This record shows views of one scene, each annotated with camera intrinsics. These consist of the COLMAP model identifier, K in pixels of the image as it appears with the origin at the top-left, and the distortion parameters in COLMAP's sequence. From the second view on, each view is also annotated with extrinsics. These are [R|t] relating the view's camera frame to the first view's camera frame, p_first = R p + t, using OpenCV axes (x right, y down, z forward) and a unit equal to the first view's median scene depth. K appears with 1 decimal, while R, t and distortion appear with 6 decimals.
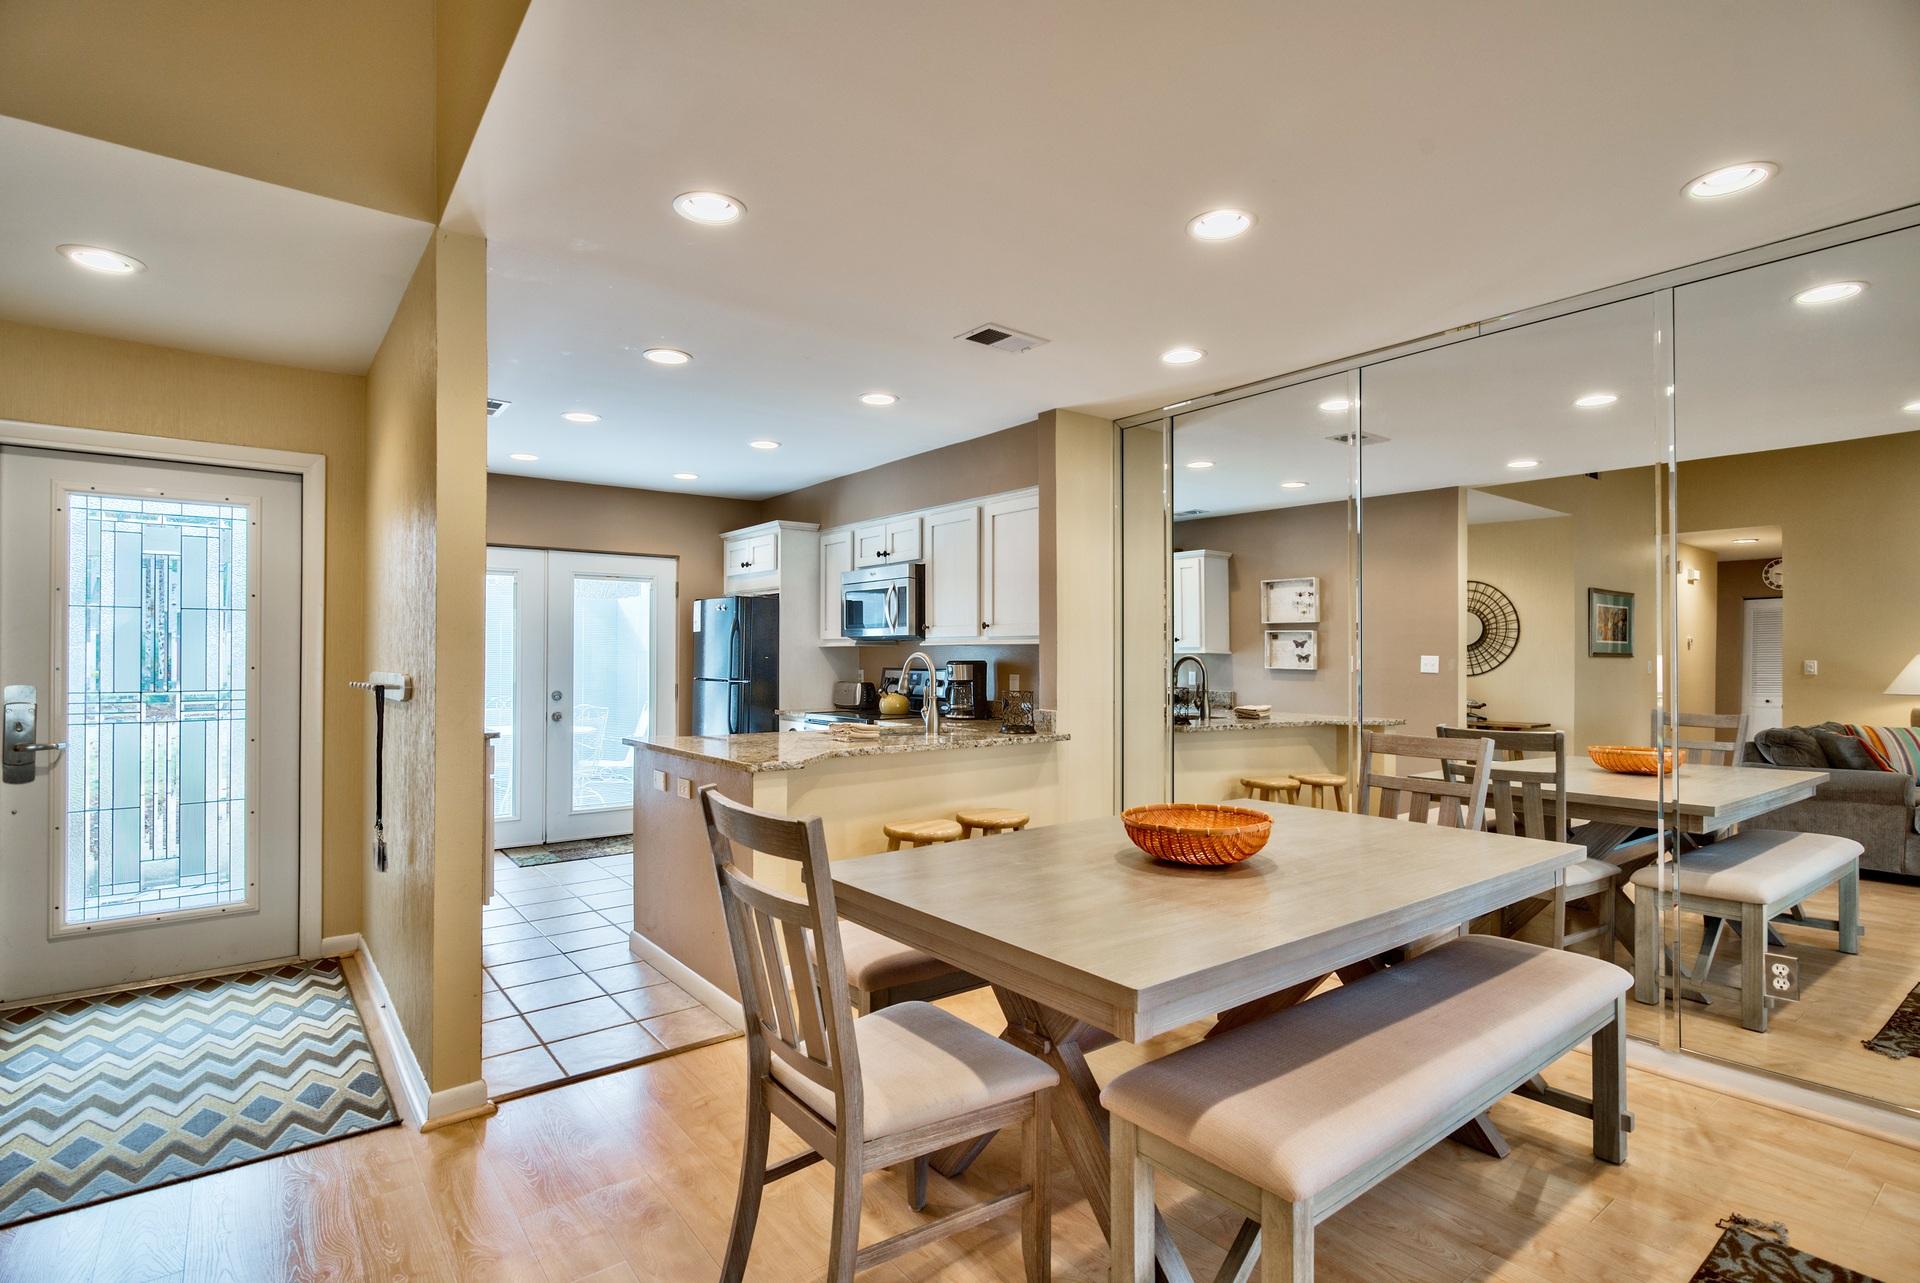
lens RADIAL K [[940.4, 0, 953.7], [0, 940.4, 649.0], [0, 0, 1]] dist [0.001204, -0.000123]
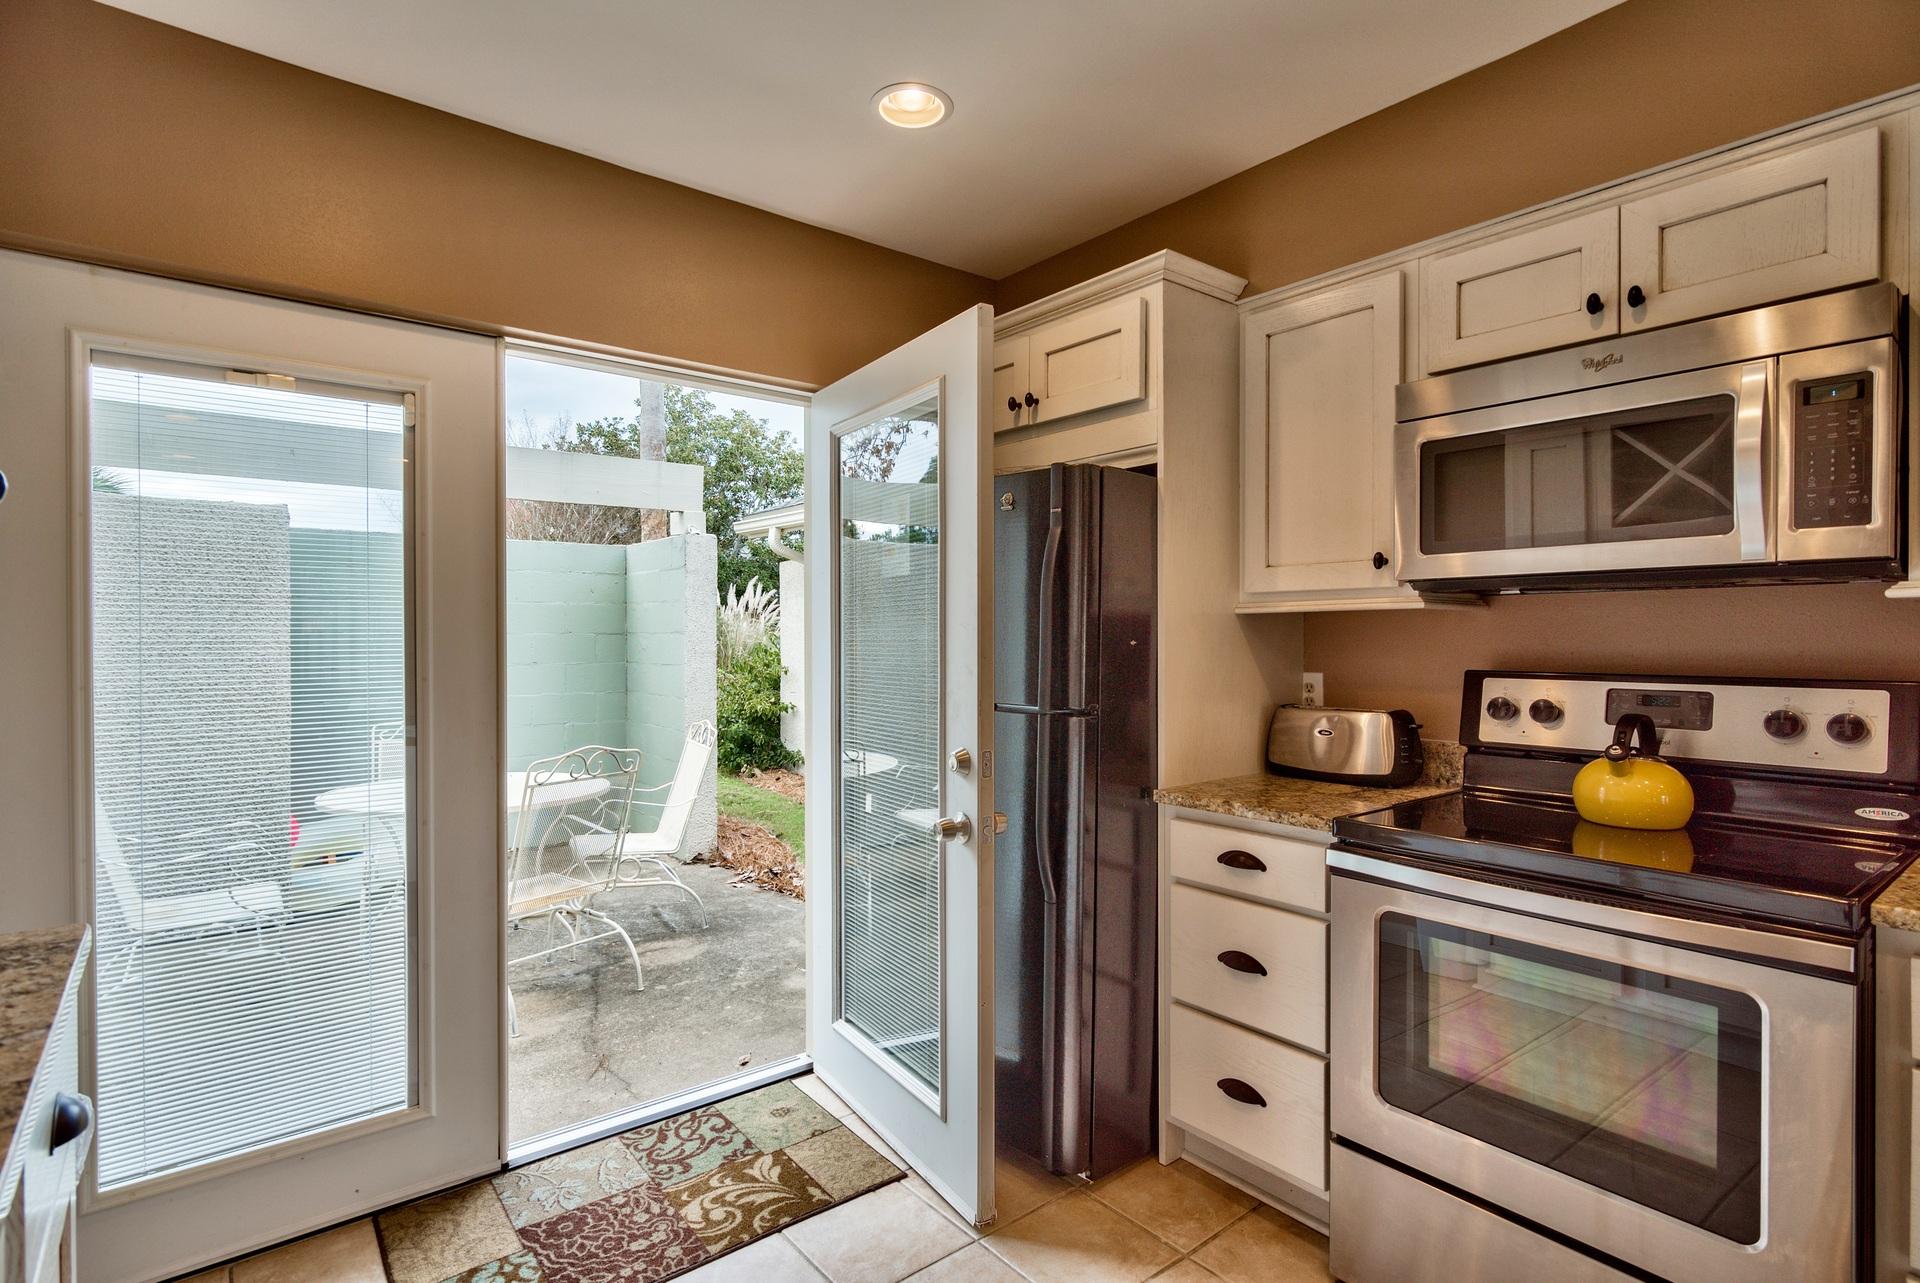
lens RADIAL K [[940.4, 0, 954.9], [0, 940.4, 644.4], [0, 0, 1]] dist [0.001204, -0.000123]
pose [[0.999600, -0.005023, 0.027839, -0.274572], [0.004473, 0.999795, 0.019767, 0.002794], [-0.027932, -0.019635, 0.999417, 0.645128]]
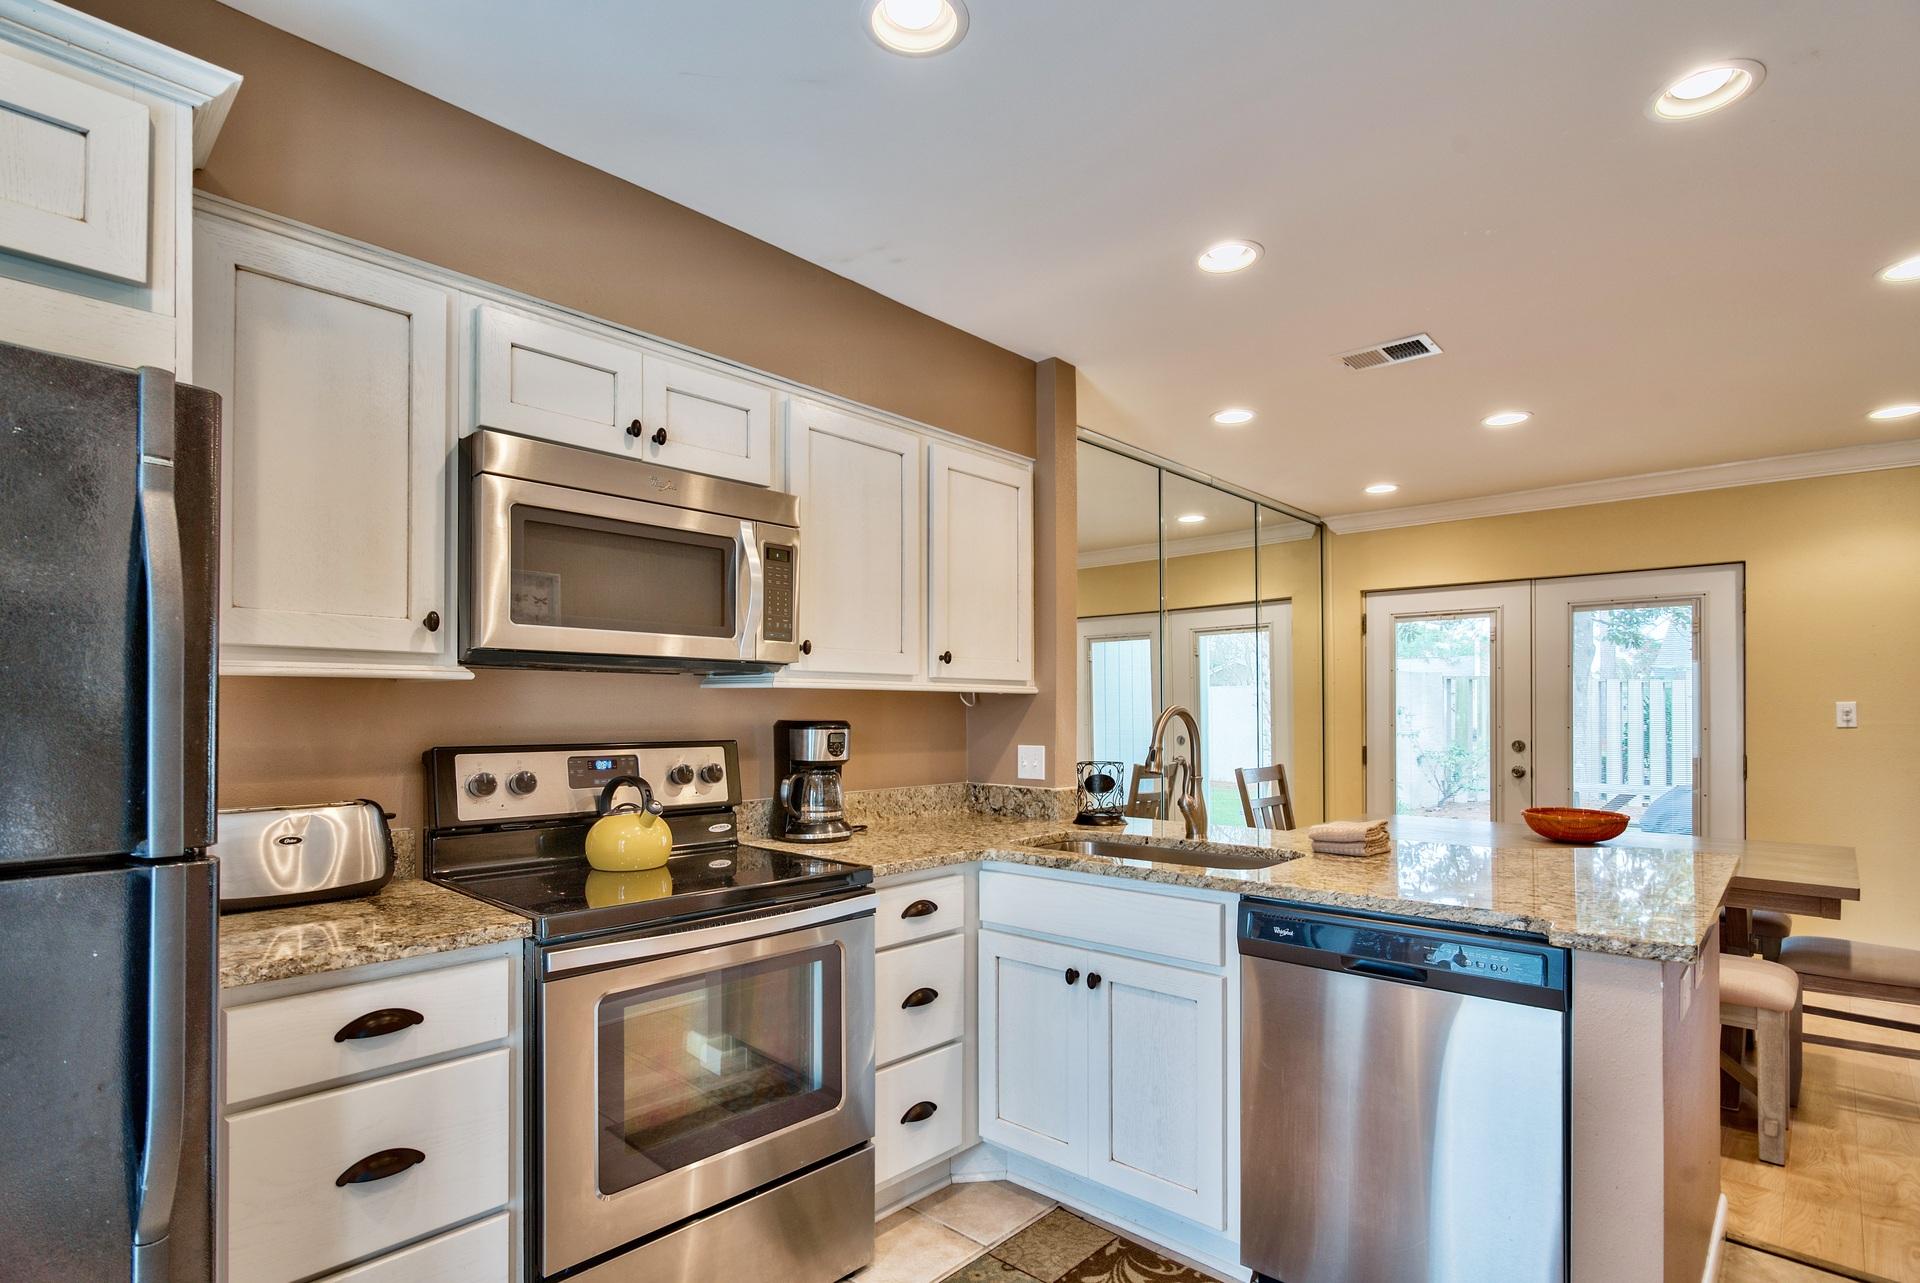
lens RADIAL K [[940.4, 0, 985.1], [0, 940.4, 712.8], [0, 0, 1]] dist [0.001204, -0.000123]
pose [[-0.193783, -0.003564, 0.981038, -0.425130], [-0.009478, 0.999954, 0.001760, 0.005794], [-0.980999, -0.008957, -0.193808, 0.866979]]
